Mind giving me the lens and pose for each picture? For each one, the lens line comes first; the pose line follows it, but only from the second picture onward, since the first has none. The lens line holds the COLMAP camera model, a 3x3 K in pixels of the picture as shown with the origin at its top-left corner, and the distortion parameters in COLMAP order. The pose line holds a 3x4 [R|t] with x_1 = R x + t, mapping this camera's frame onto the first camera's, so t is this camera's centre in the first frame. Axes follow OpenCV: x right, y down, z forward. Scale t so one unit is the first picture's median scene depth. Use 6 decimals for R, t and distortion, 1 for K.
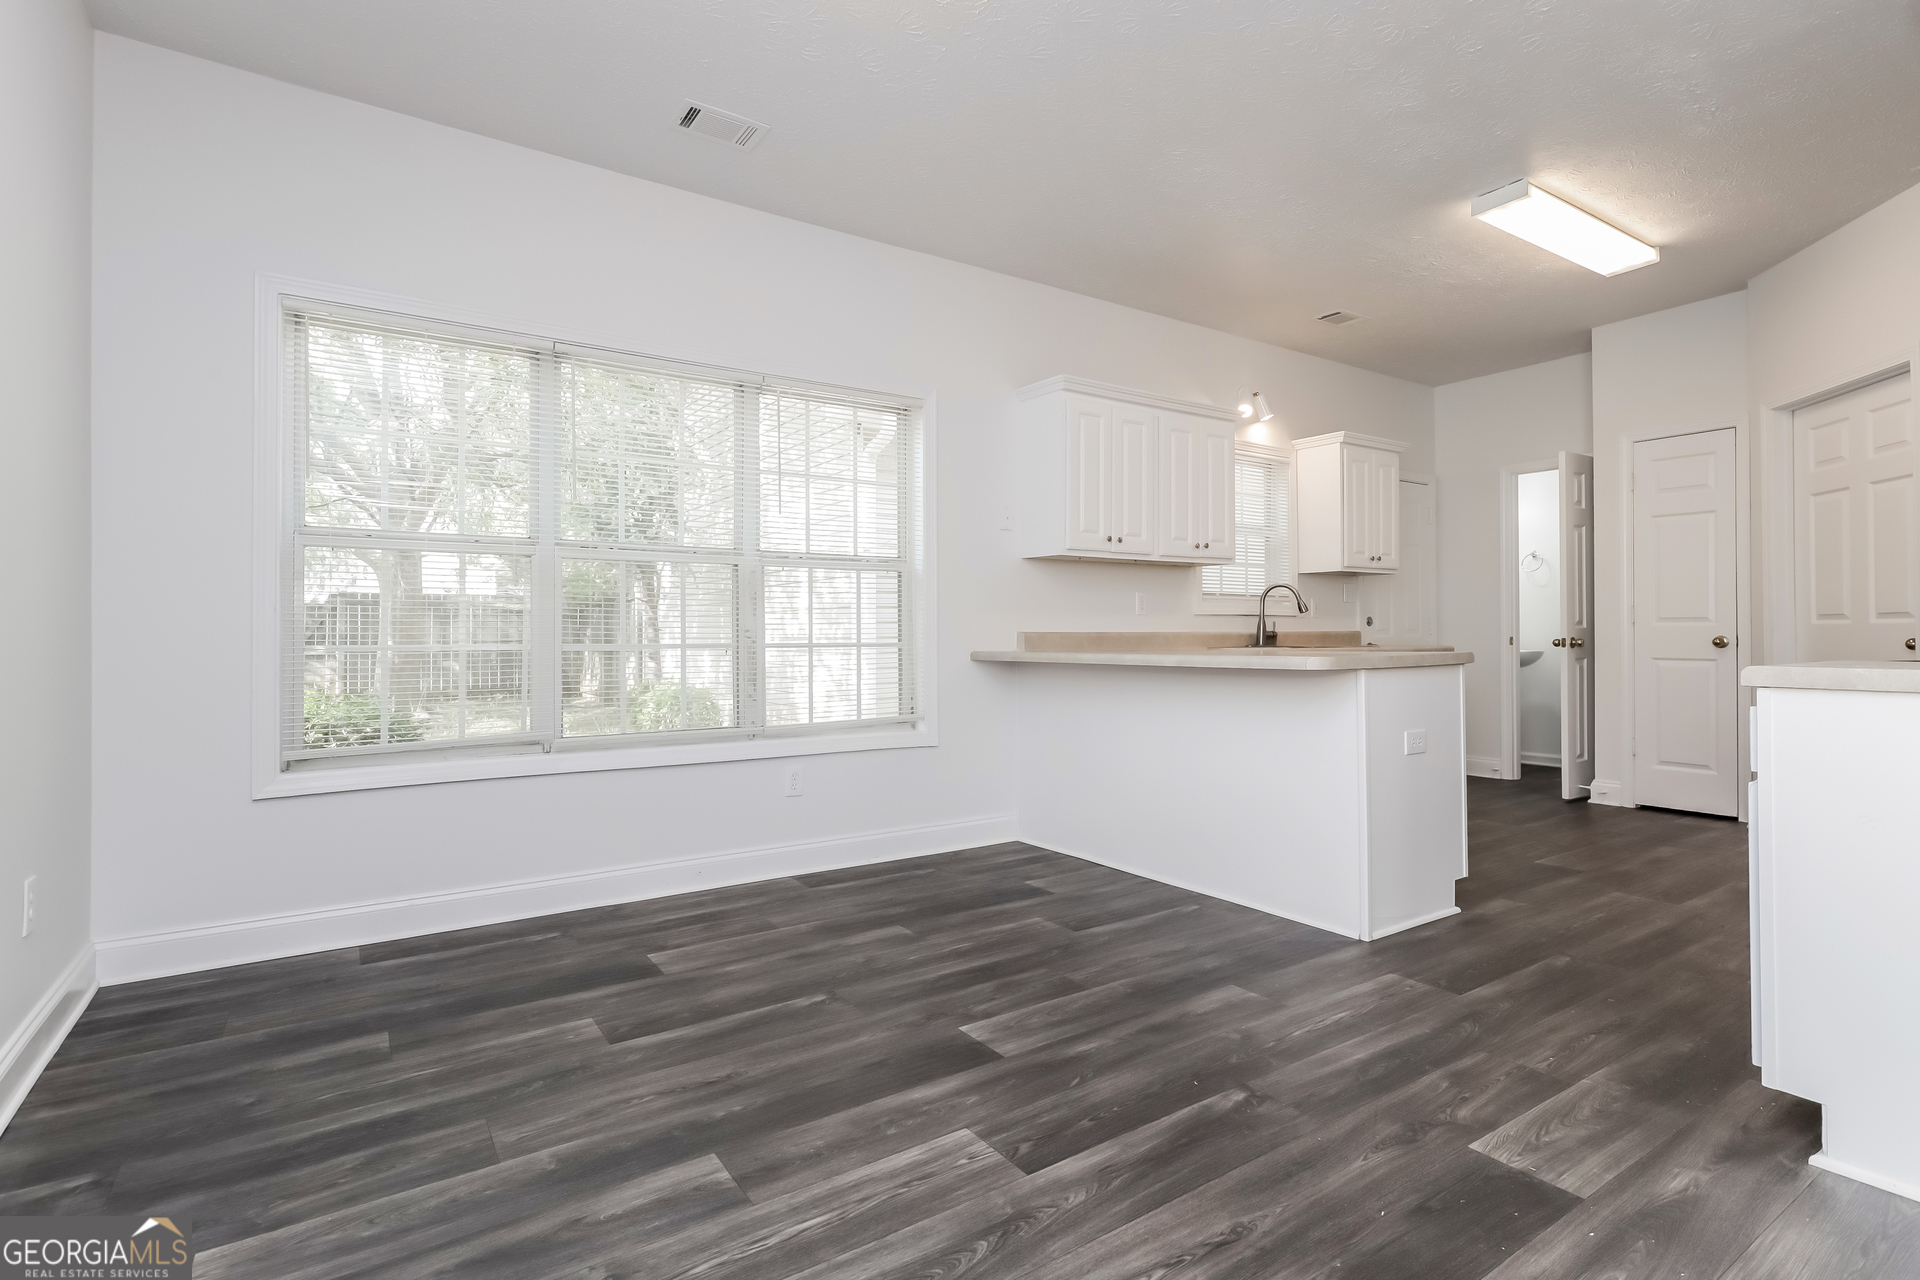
lens RADIAL K [[934.1, 0, 947.7], [0, 934.1, 631.1], [0, 0, 1]] dist [0.004701, 0.001047]
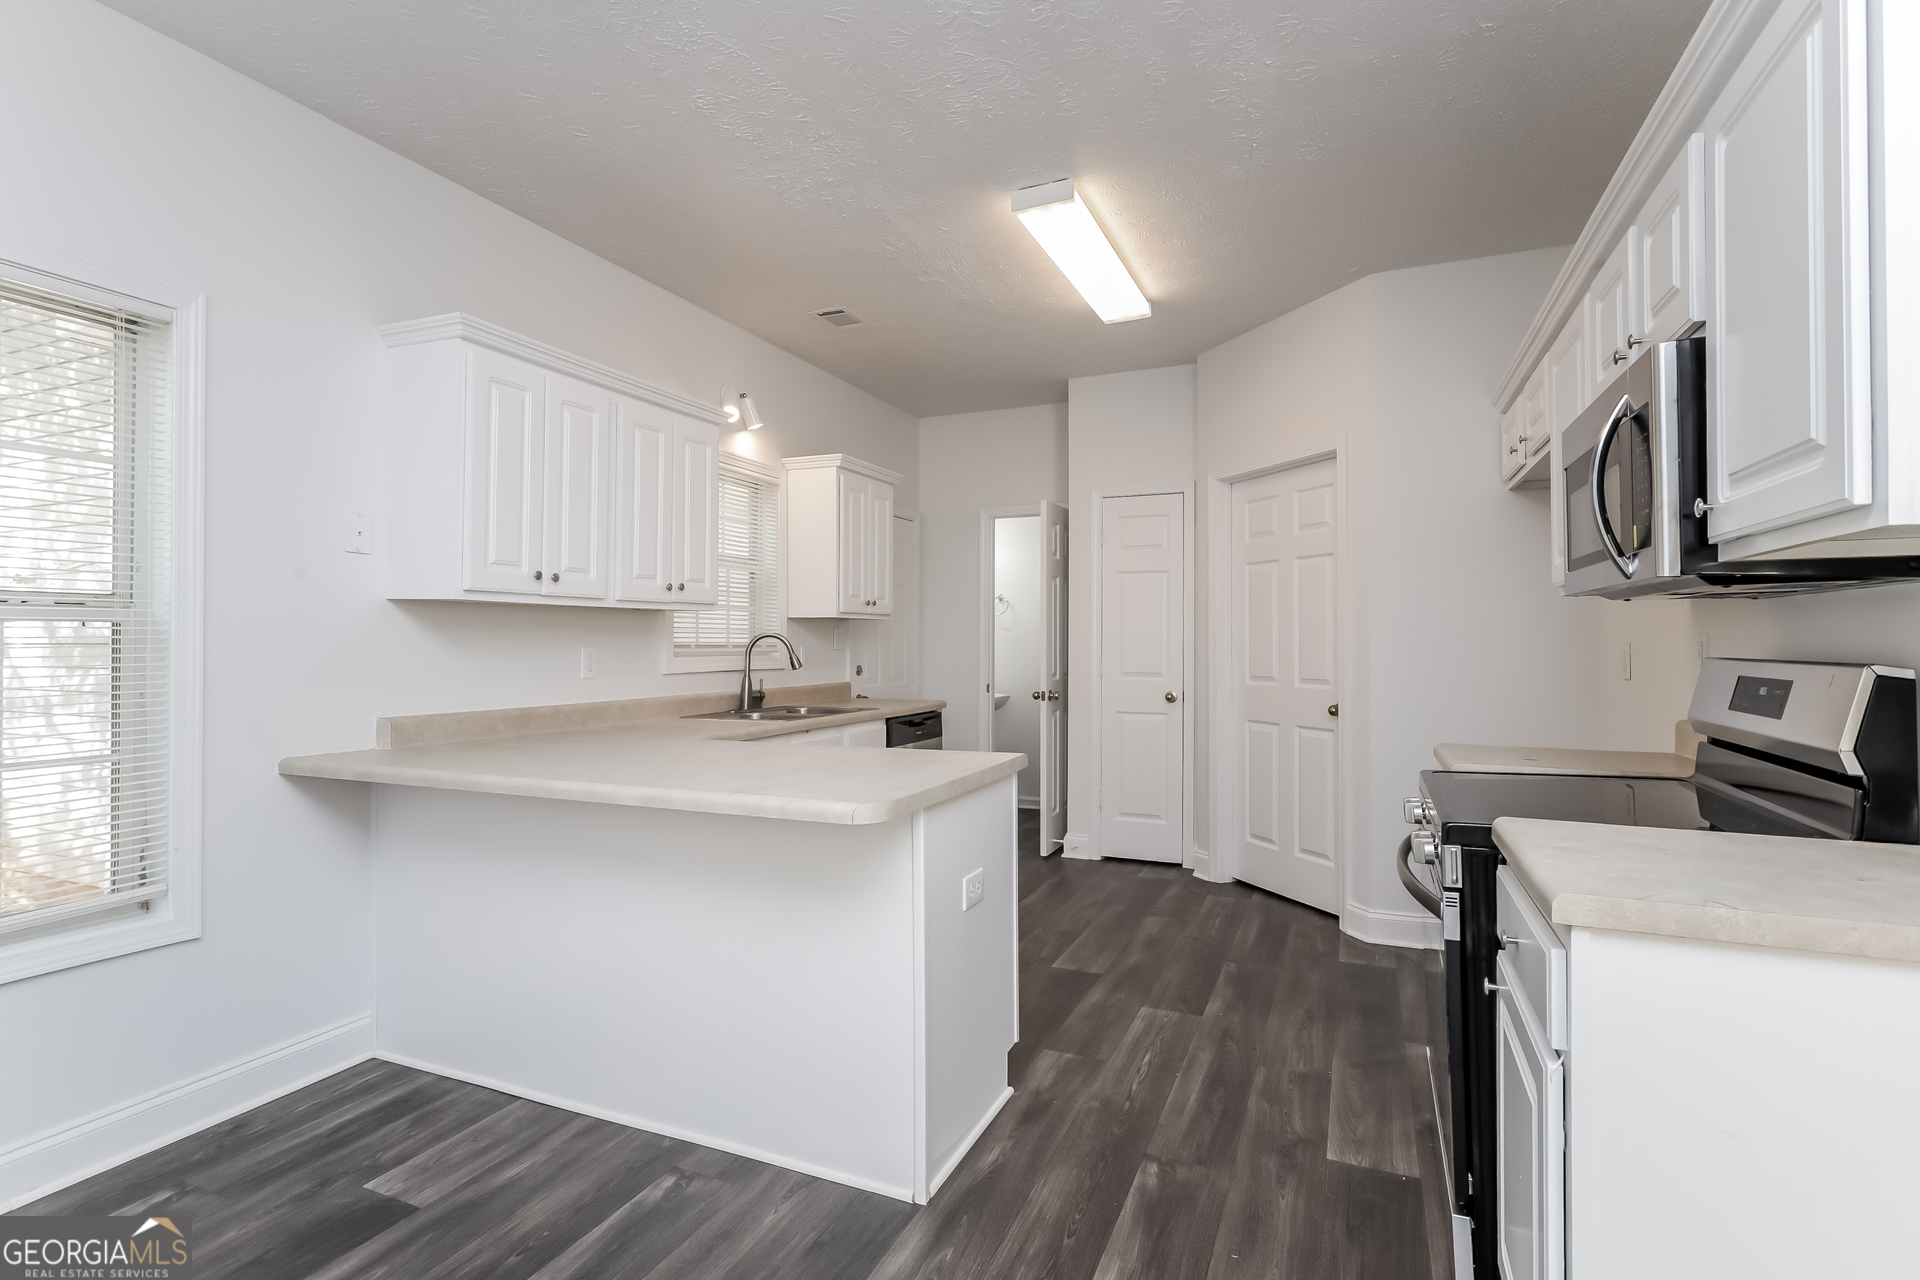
lens RADIAL K [[934.1, 0, 947.7], [0, 934.1, 631.1], [0, 0, 1]] dist [0.004701, 0.001047]
pose [[0.844093, 0.011712, 0.536069, 0.053768], [-0.007186, 0.999919, -0.010531, -0.046440], [-0.536149, 0.005036, 0.844108, 0.242063]]
